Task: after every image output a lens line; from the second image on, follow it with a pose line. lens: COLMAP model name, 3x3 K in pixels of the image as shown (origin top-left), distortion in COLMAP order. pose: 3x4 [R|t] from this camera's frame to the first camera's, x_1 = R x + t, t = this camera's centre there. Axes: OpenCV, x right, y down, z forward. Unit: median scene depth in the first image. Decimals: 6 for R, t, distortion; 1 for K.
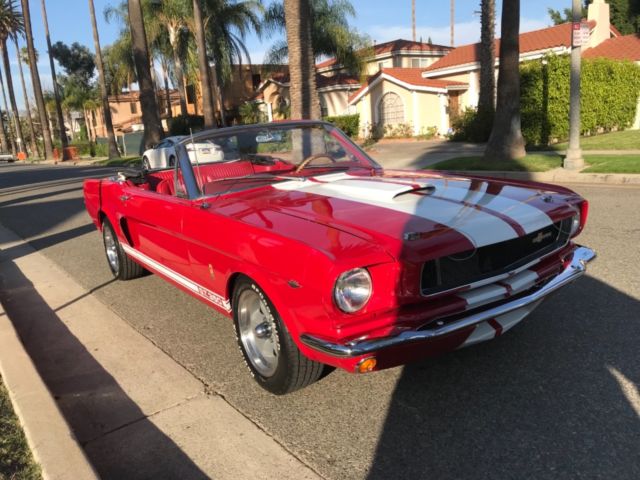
lens RADIAL K [[524.8, 0, 317.1], [0, 524.8, 236.5], [0, 0, 1]] dist [0.006347, 0.004763]
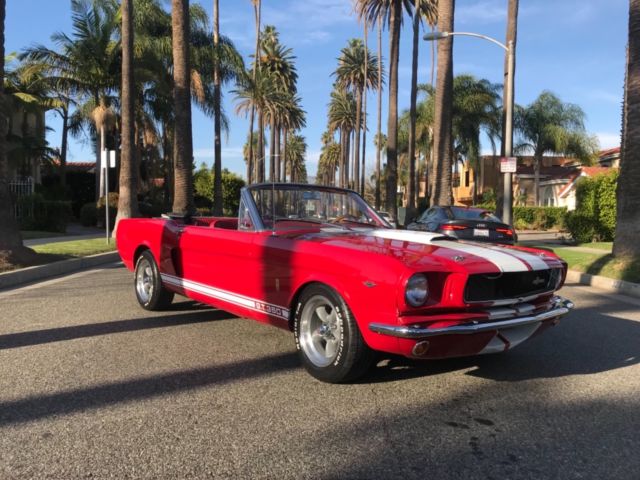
lens RADIAL K [[524.8, 0, 317.1], [0, 524.8, 236.5], [0, 0, 1]] dist [0.006347, 0.004763]
pose [[0.810826, 0.117596, -0.573352, 0.251042], [-0.197442, 0.977142, -0.078805, 0.012749], [0.550979, 0.177101, 0.815511, -0.135097]]
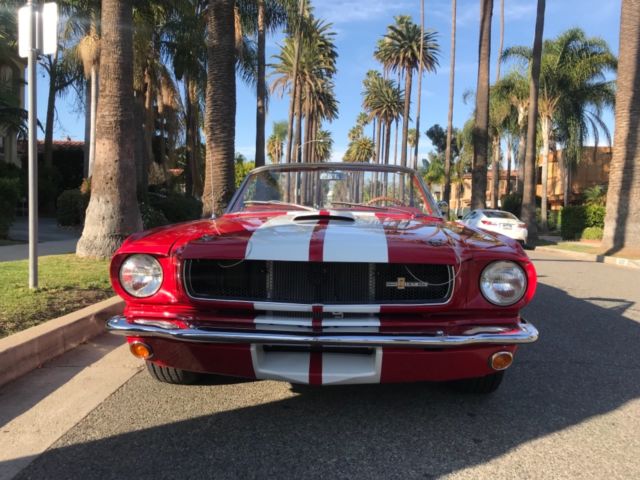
lens RADIAL K [[524.8, 0, 317.1], [0, 524.8, 236.5], [0, 0, 1]] dist [0.006347, 0.004763]
pose [[0.791300, 0.133672, -0.596637, 0.052321], [-0.219205, 0.972964, -0.072739, 0.001436], [0.570783, 0.188344, 0.799208, 0.017828]]
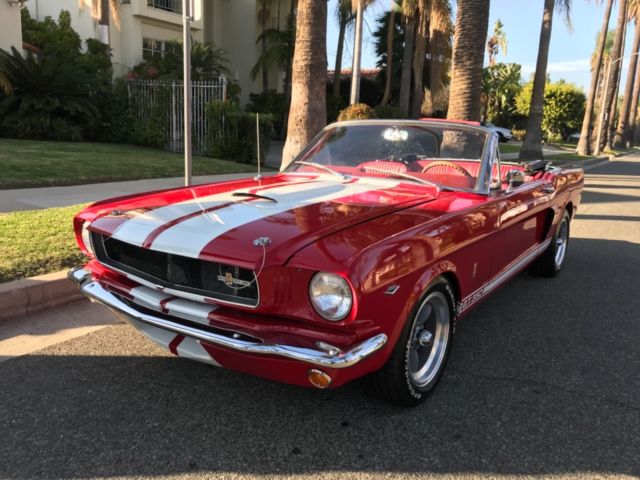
lens RADIAL K [[524.8, 0, 317.1], [0, 524.8, 236.5], [0, 0, 1]] dist [0.006347, 0.004763]
pose [[0.342989, 0.292441, -0.892657, 0.076690], [-0.267143, 0.941431, 0.205775, -0.016856], [0.900552, 0.167888, 0.401024, 0.052290]]
